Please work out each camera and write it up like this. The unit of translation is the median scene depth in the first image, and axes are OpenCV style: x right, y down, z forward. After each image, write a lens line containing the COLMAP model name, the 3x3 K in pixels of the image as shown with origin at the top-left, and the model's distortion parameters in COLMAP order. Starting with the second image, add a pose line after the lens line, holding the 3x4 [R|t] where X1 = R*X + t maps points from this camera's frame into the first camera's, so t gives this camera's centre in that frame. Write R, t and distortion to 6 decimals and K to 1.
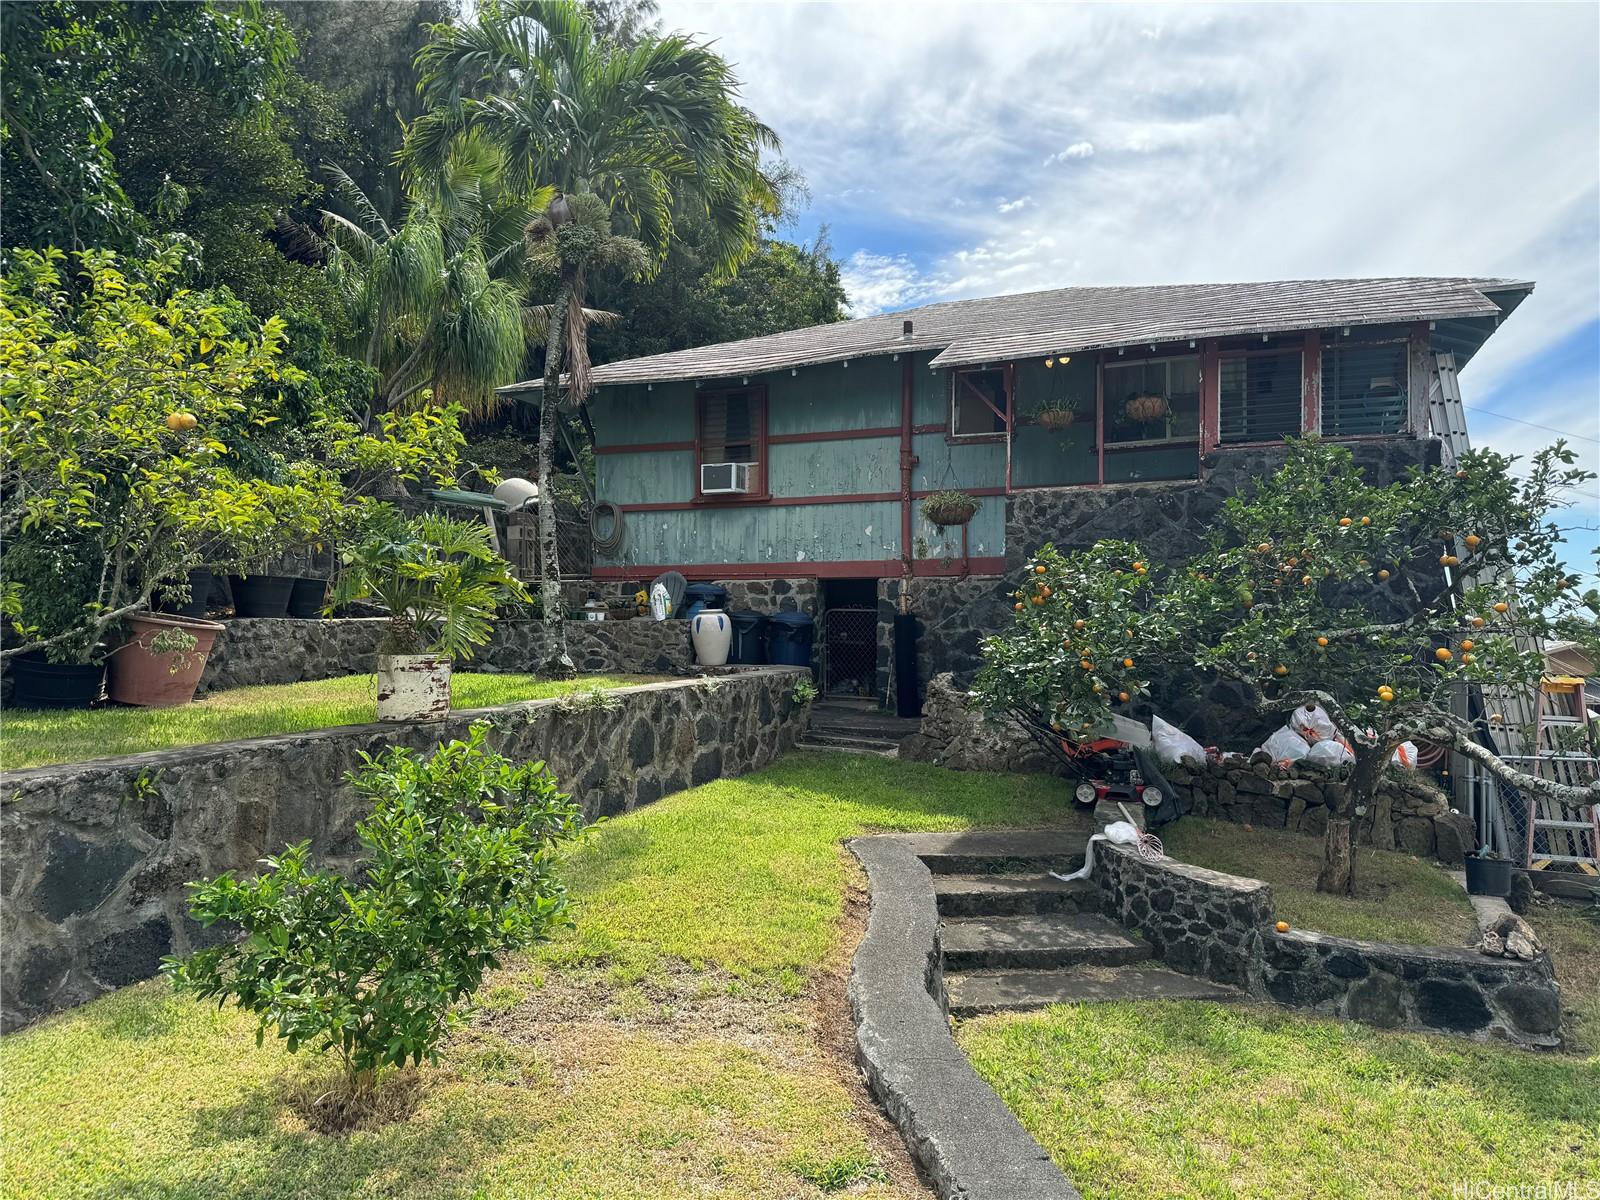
lens RADIAL K [[1150.0, 0, 811.4], [0, 1150.0, 606.0], [0, 0, 1]] dist [0.061861, -0.038705]
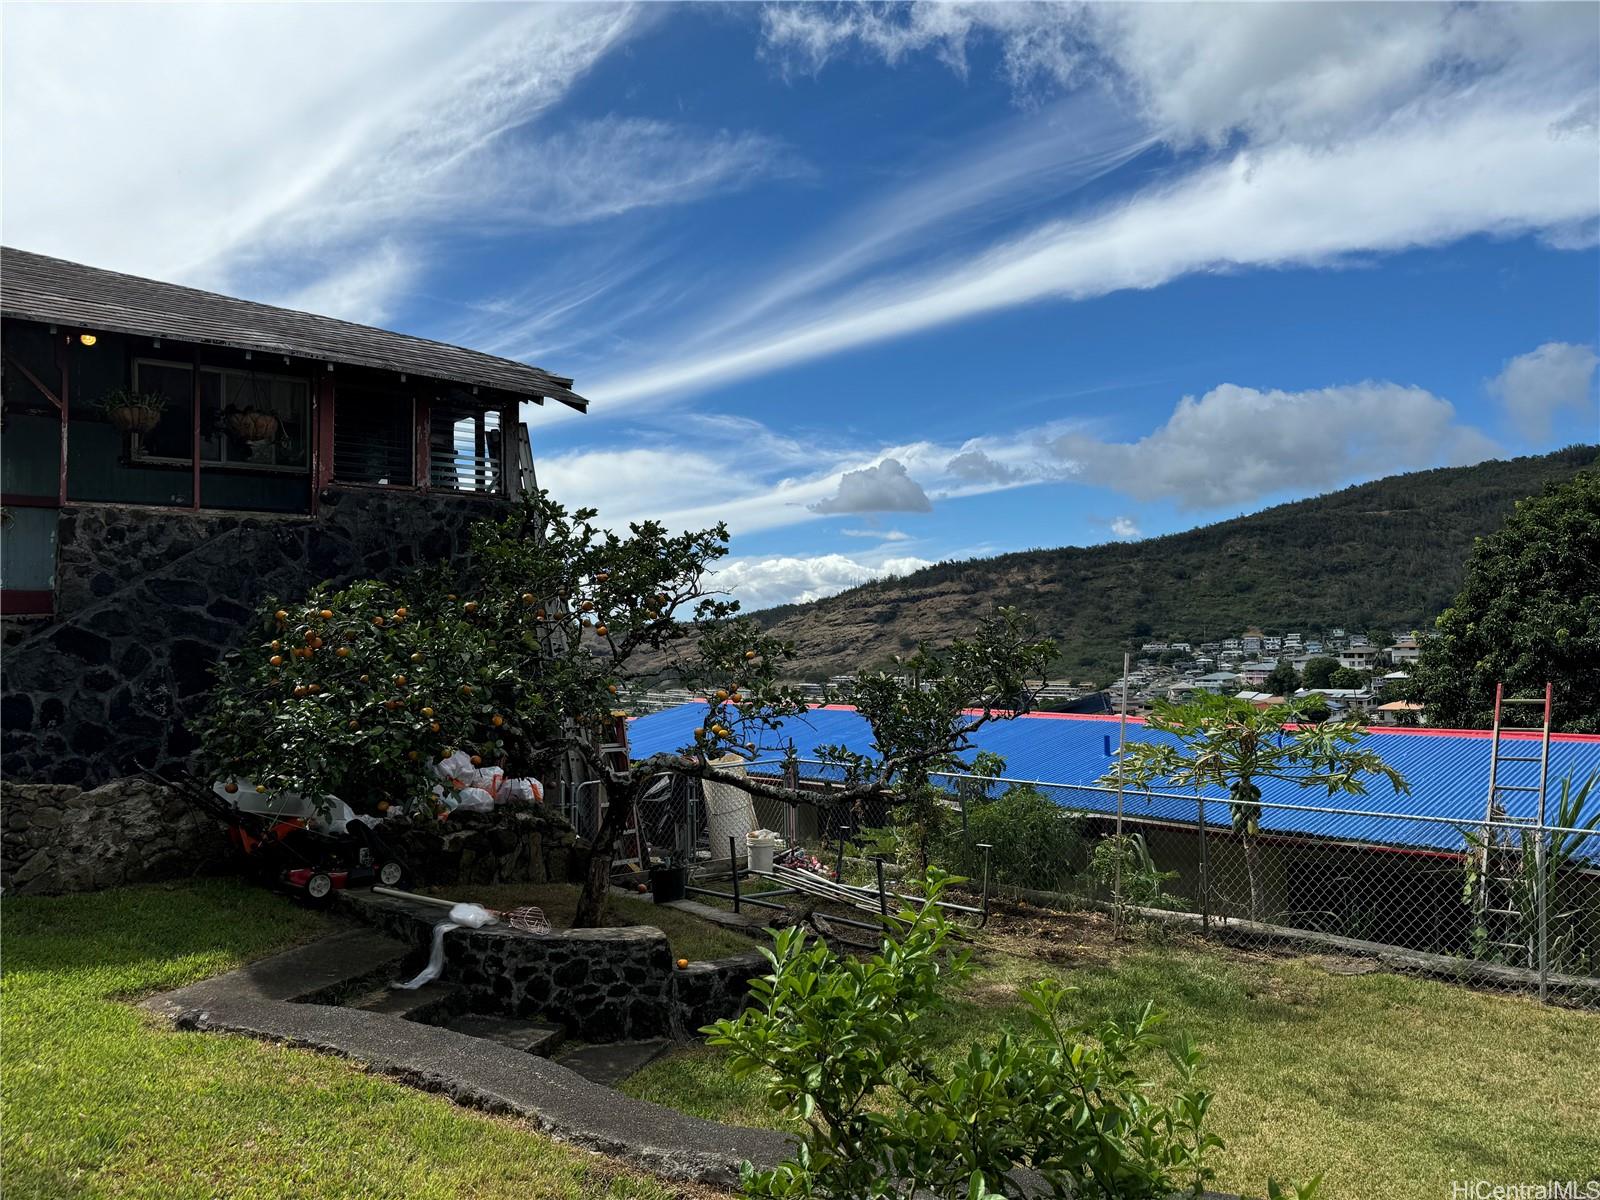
lens RADIAL K [[1150.0, 0, 718.8], [0, 1150.0, 599.4], [0, 0, 1]] dist [0.061861, -0.038705]
pose [[0.443447, 0.034726, 0.895627, -0.372248], [0.006328, 0.999103, -0.041871, -0.005214], [-0.896278, 0.024235, 0.442830, 0.360350]]
